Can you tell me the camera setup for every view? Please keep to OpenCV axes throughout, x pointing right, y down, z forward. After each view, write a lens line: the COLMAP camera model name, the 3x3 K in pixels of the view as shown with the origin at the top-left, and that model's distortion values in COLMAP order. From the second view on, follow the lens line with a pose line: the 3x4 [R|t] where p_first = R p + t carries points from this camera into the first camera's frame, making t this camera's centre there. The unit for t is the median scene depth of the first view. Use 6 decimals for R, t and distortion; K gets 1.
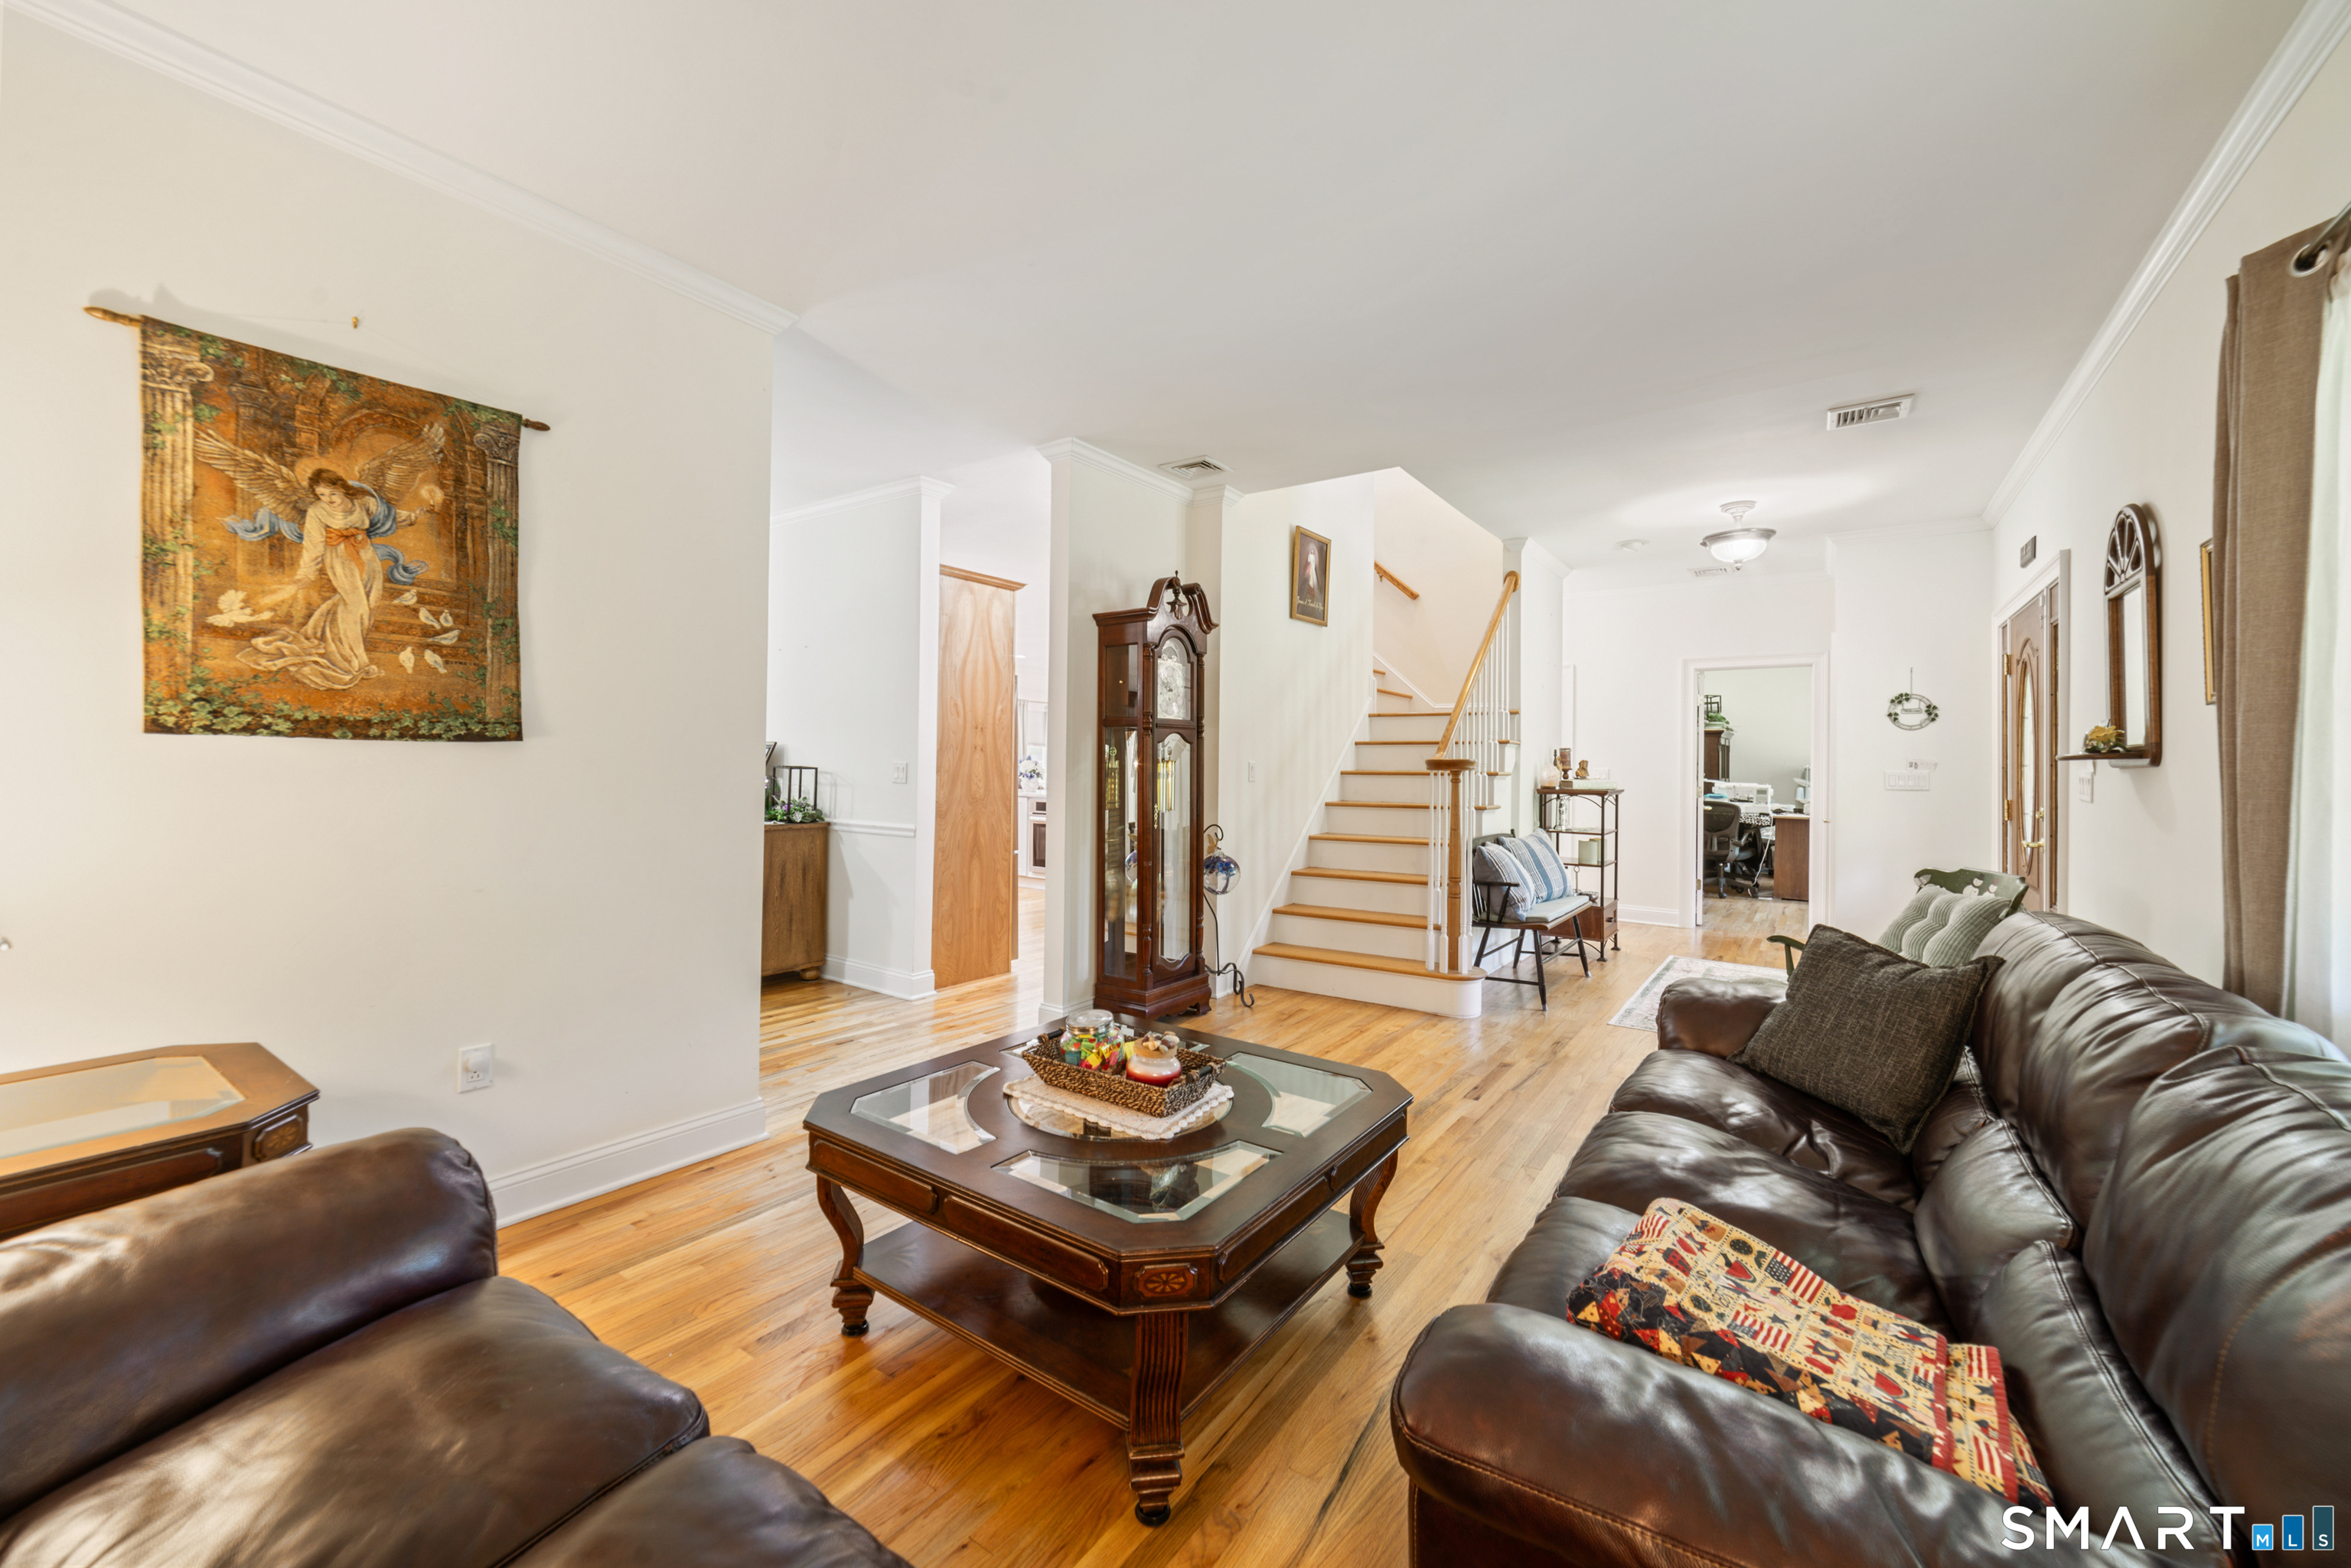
lens RADIAL K [[920.8, 0, 1169.9], [0, 920.8, 767.2], [0, 0, 1]] dist [-0.001693, 0.001339]
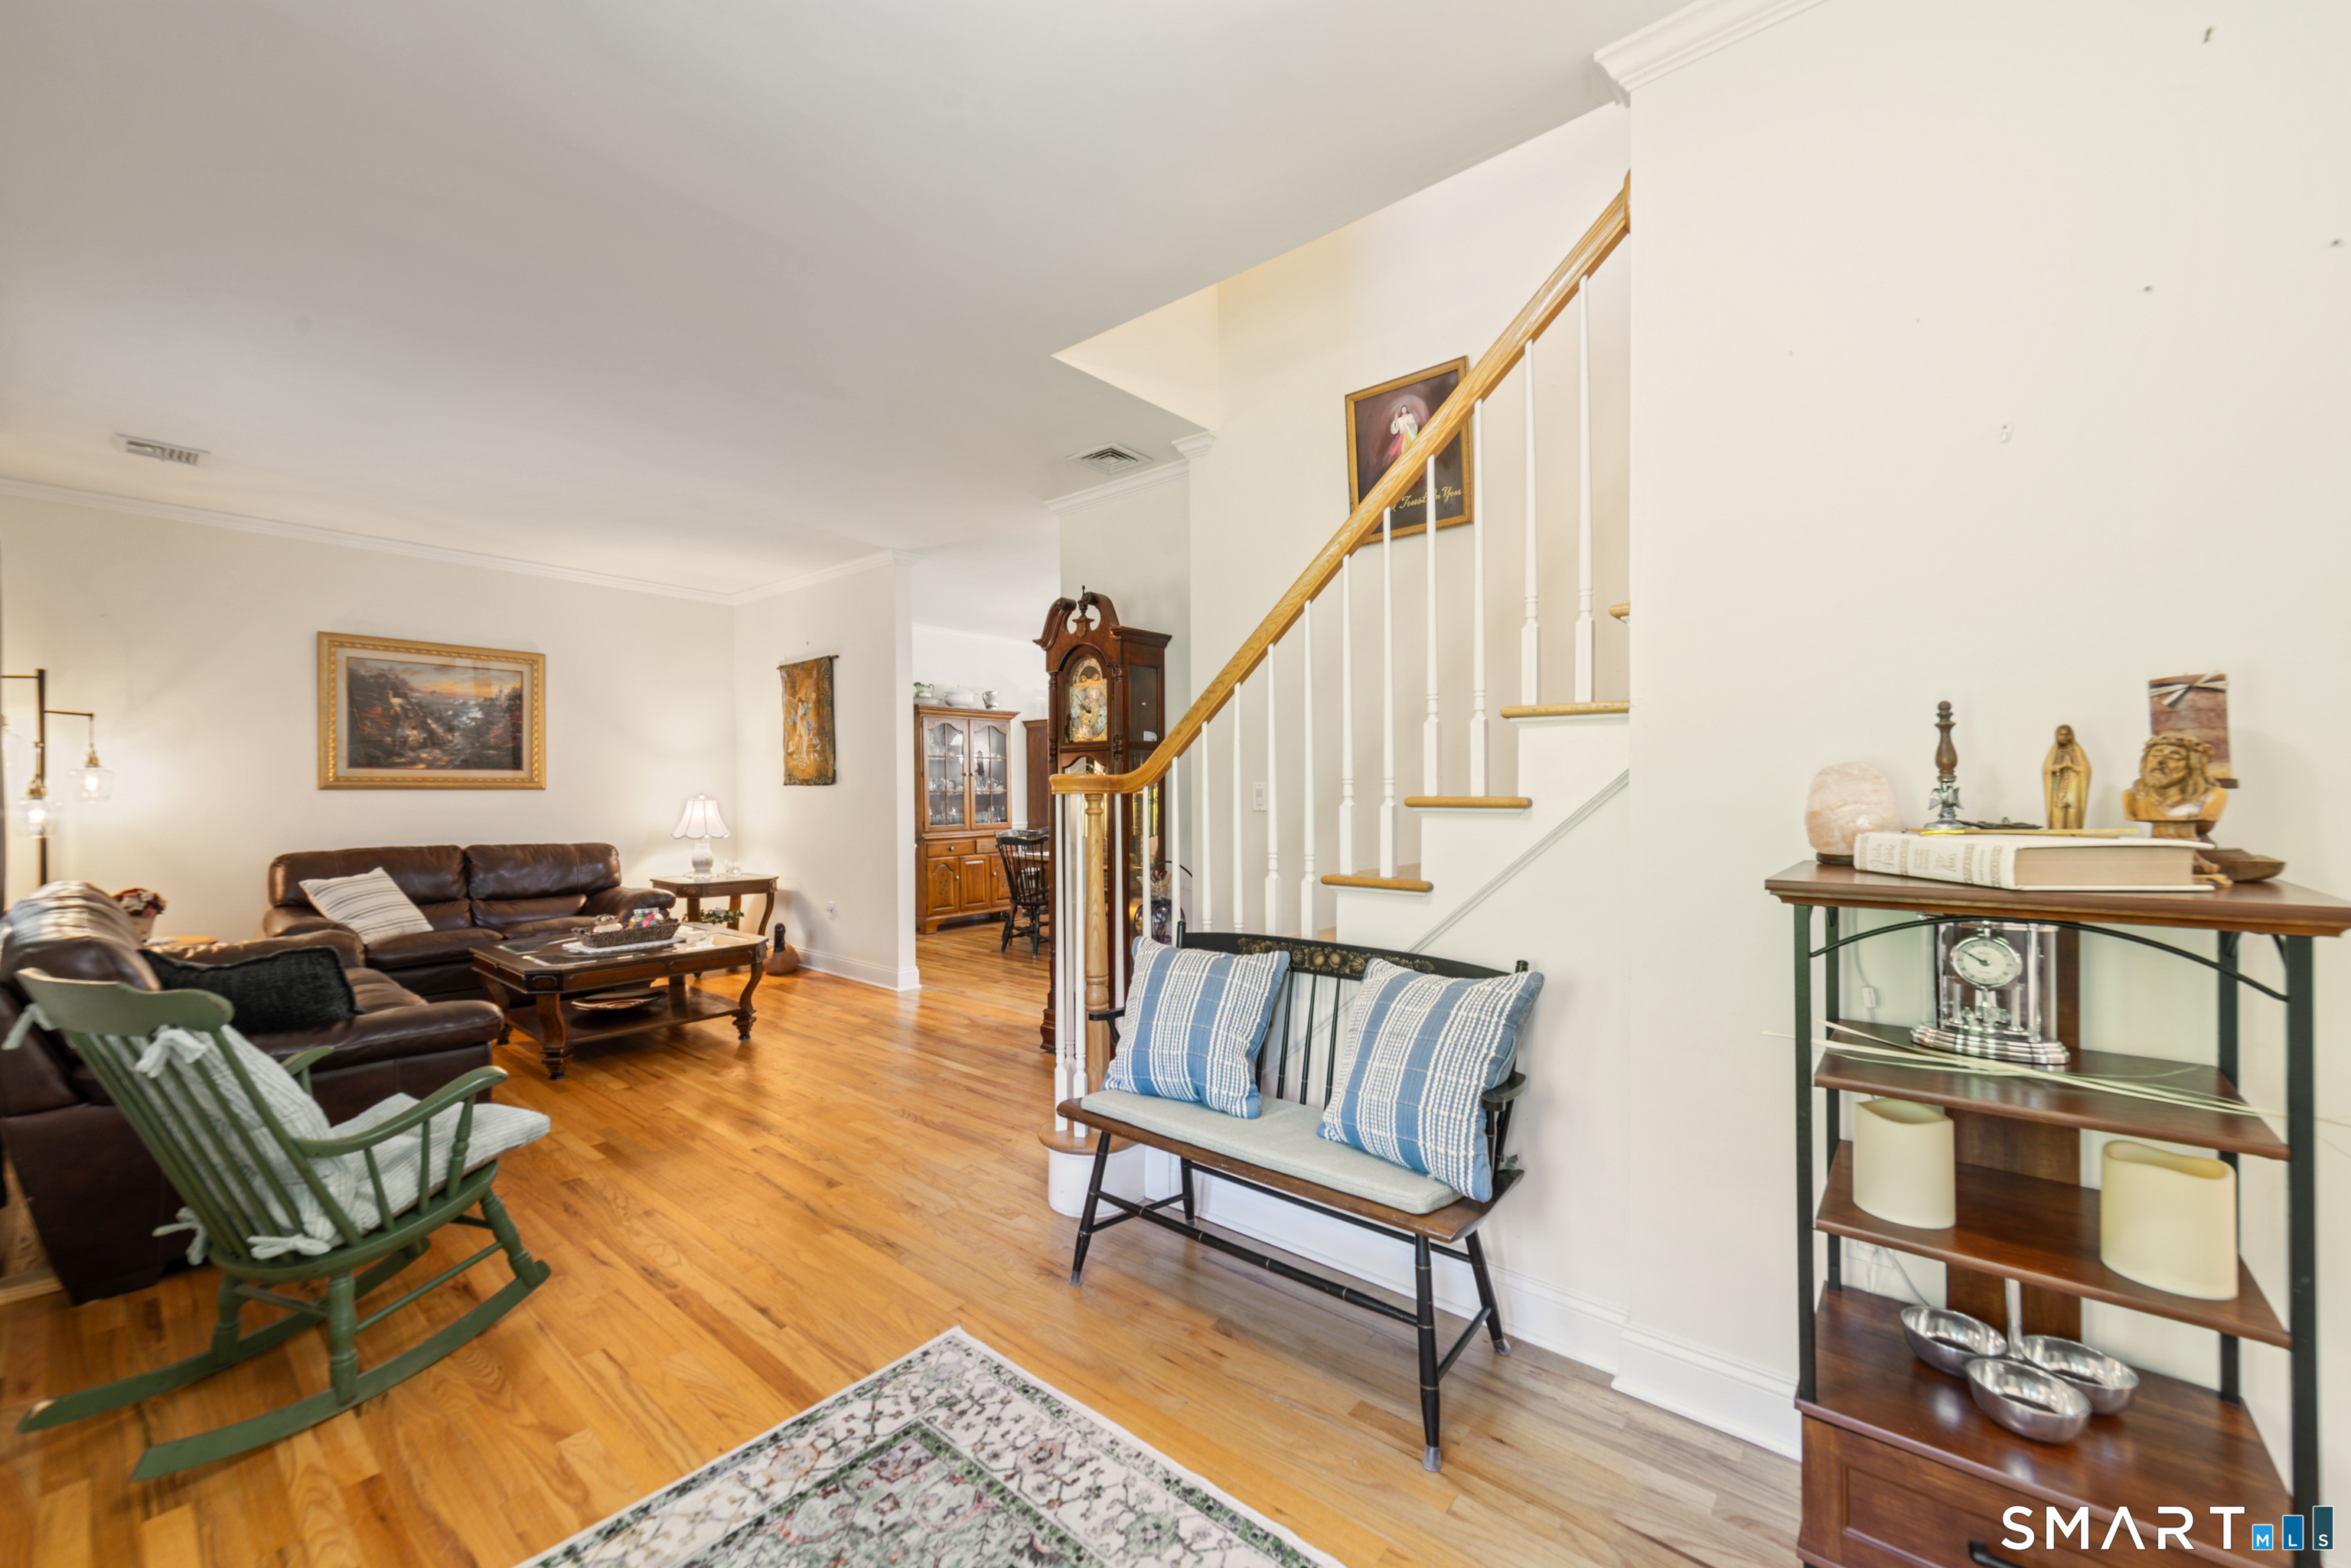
lens RADIAL K [[920.8, 0, 1168.1], [0, 920.8, 792.5], [0, 0, 1]] dist [-0.001693, 0.001339]
pose [[-0.078343, -0.003673, -0.996920, 1.078870], [0.009371, 0.999946, -0.004420, 0.007569], [0.996882, -0.009688, -0.078305, 1.315291]]
